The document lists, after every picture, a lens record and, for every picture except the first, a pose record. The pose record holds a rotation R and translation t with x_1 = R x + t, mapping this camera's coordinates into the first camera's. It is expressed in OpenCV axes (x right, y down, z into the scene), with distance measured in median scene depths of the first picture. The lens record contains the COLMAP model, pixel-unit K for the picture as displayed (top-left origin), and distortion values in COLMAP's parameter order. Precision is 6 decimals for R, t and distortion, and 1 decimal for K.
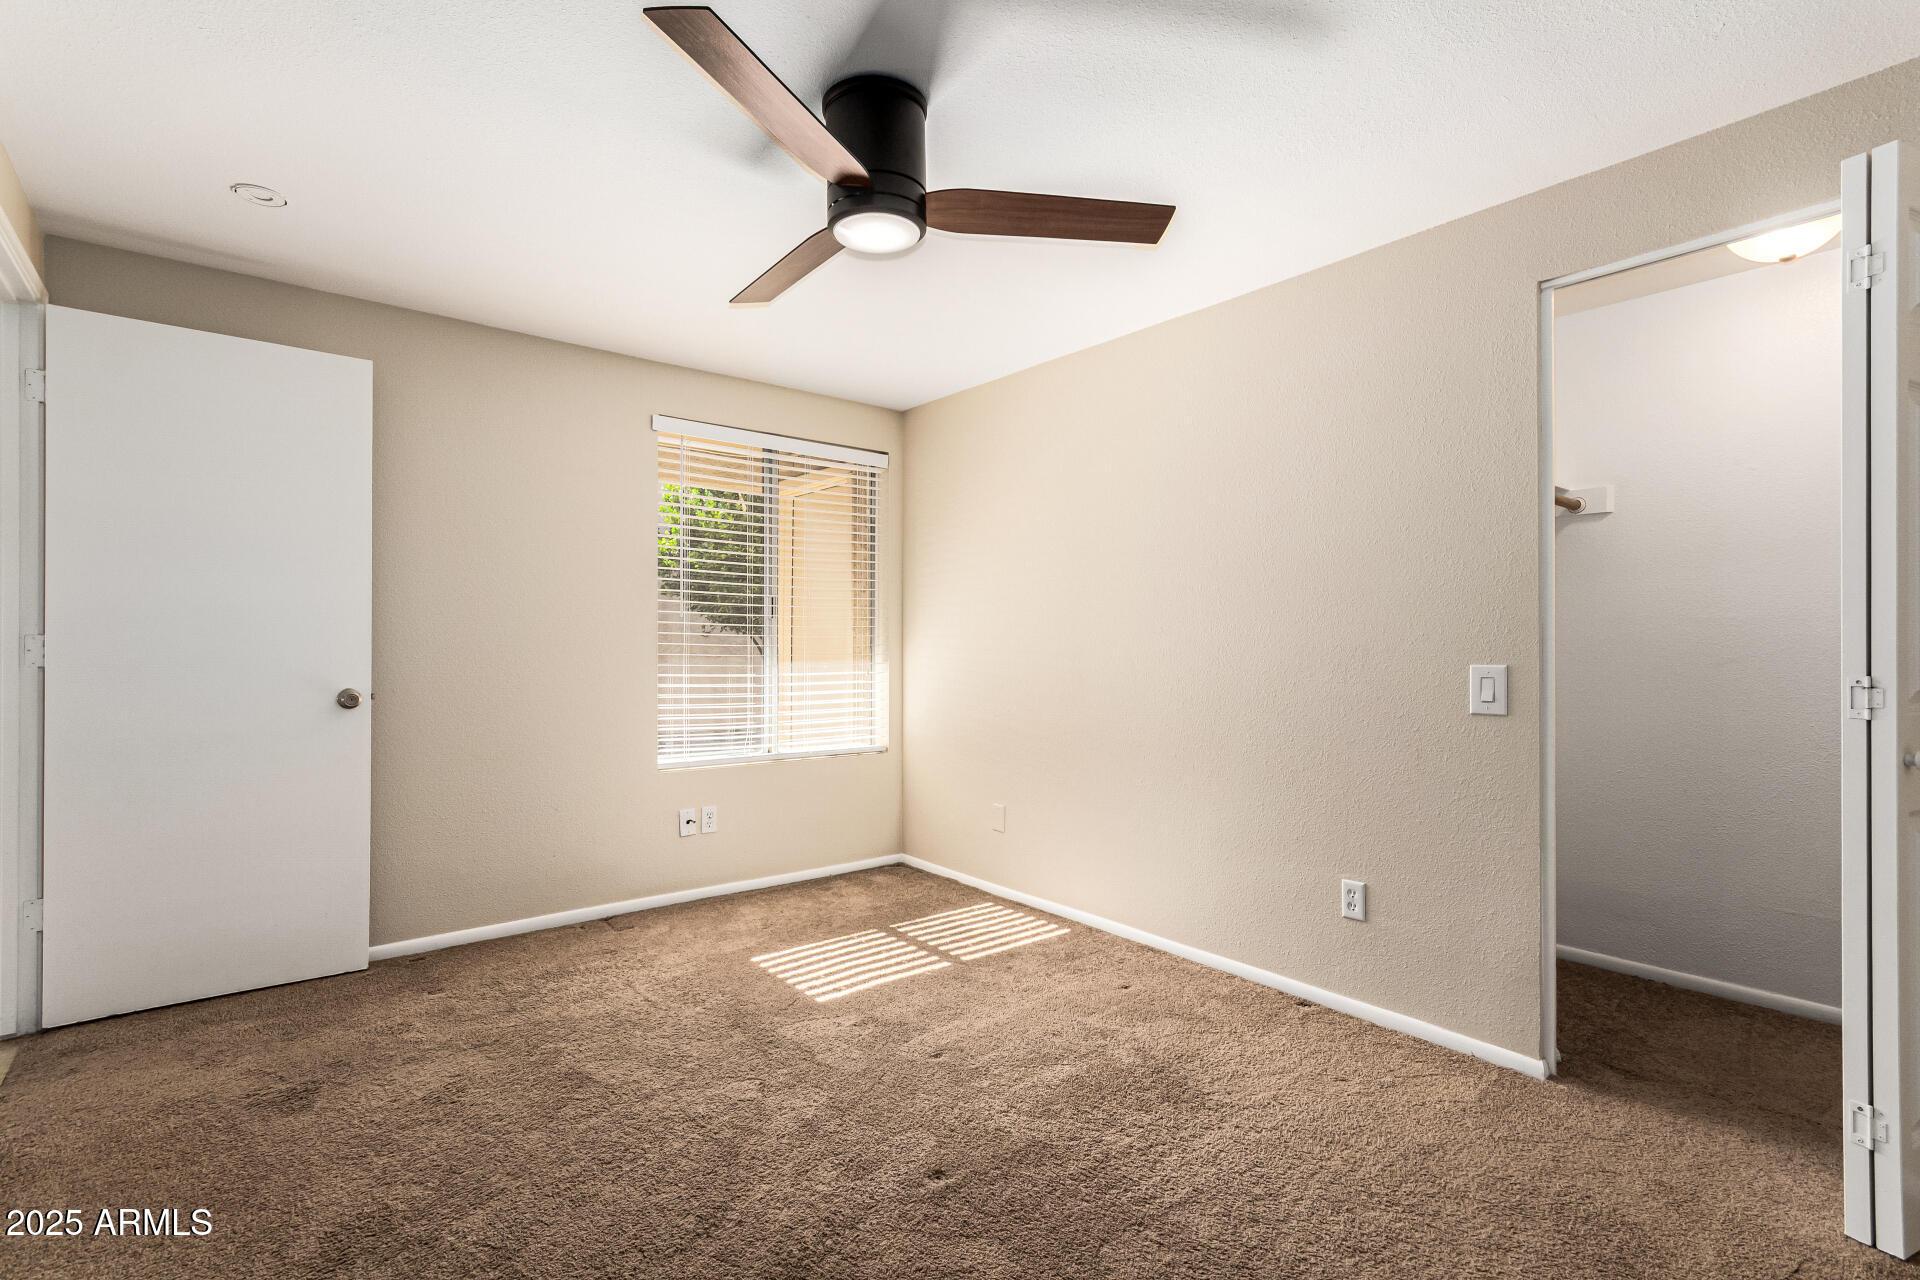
lens RADIAL K [[900.3, 0, 968.3], [0, 900.3, 641.9], [0, 0, 1]] dist [0.005989, 0.000871]
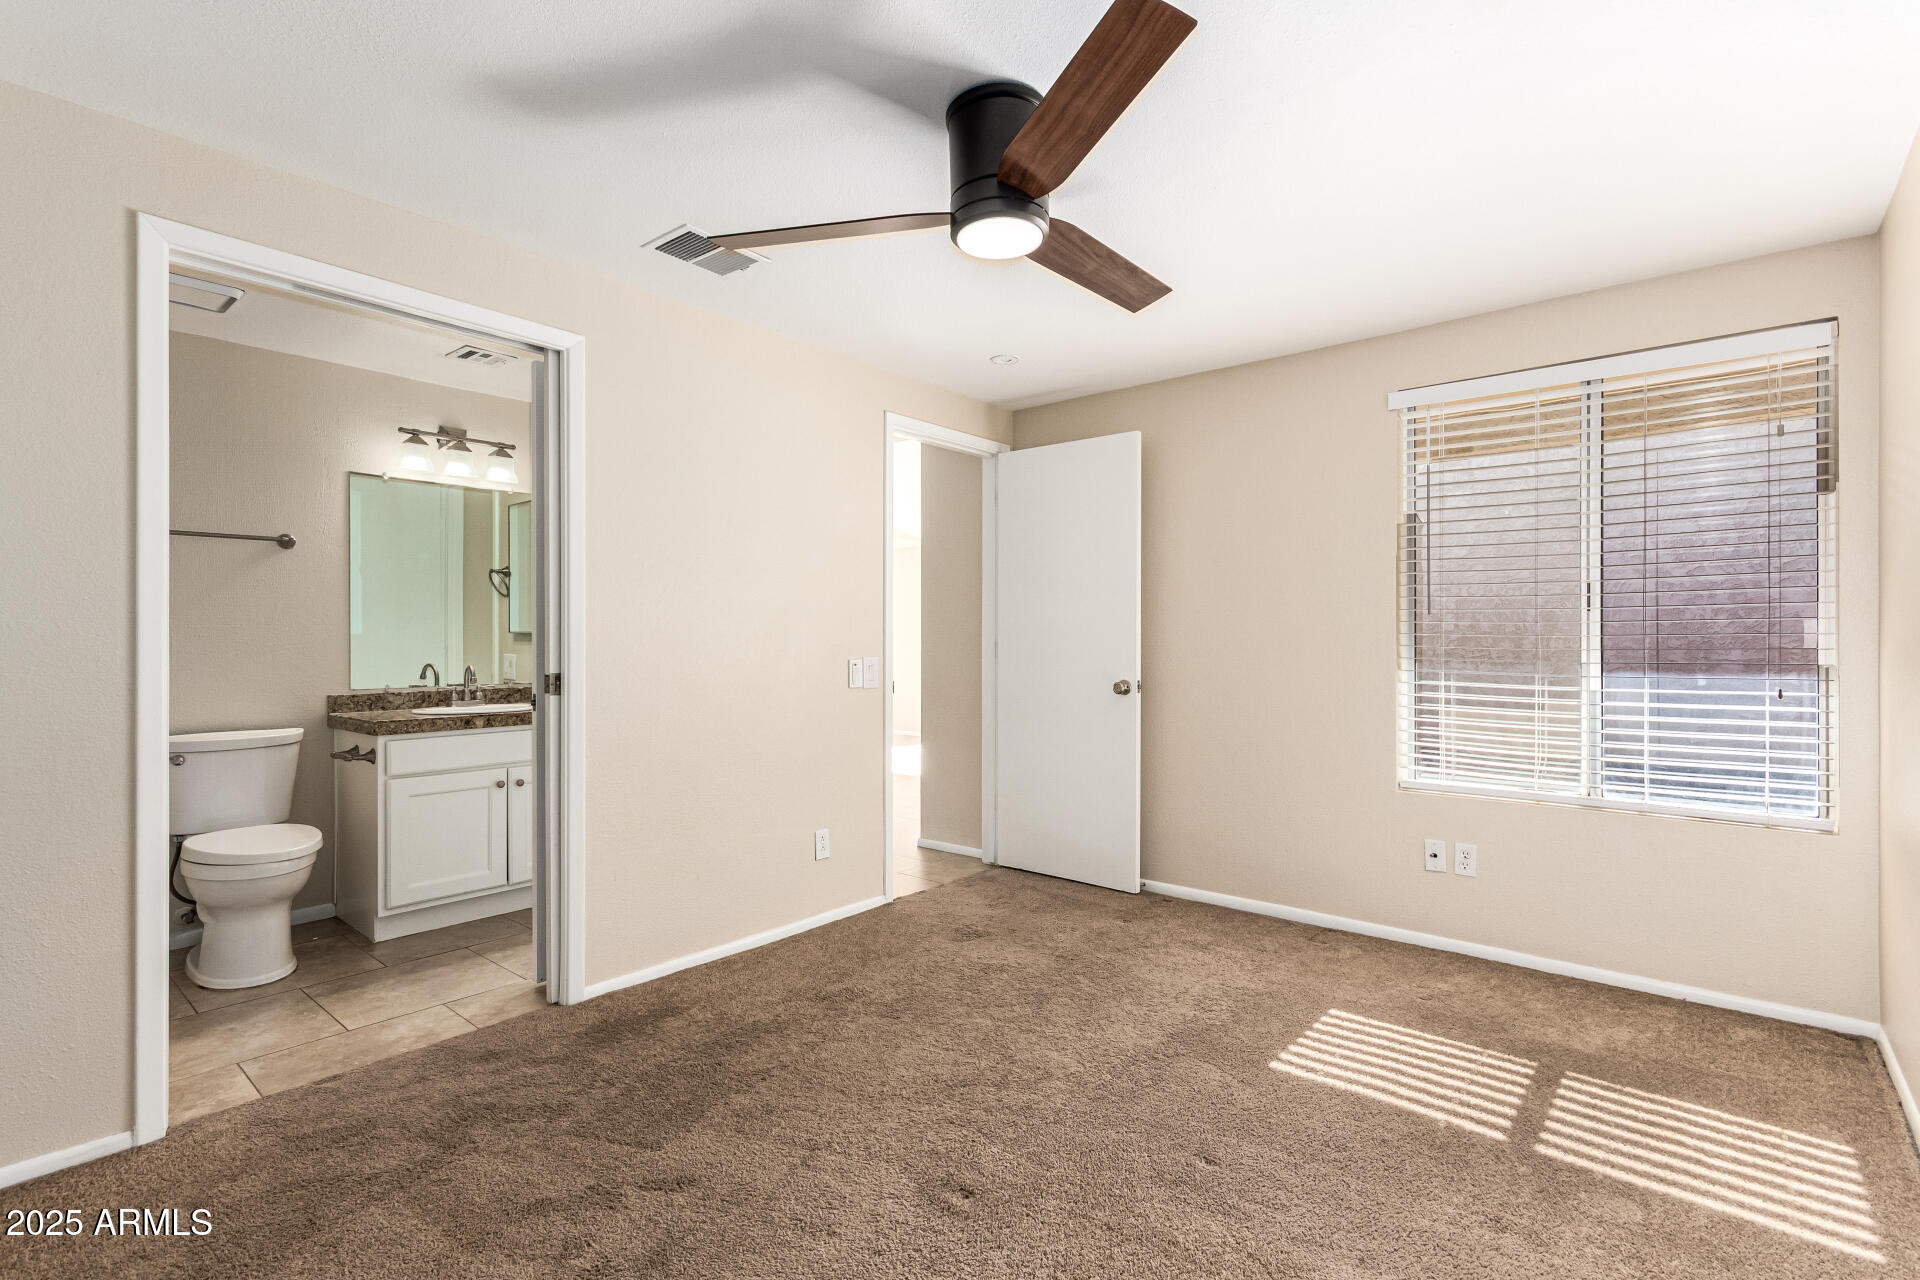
lens RADIAL K [[900.3, 0, 967.7], [0, 900.3, 639.0], [0, 0, 1]] dist [0.005989, 0.000871]
pose [[0.174775, -0.010424, -0.984553, 0.534861], [-0.002597, 0.999936, -0.011048, 0.006495], [0.984605, 0.004488, 0.174736, 0.487048]]
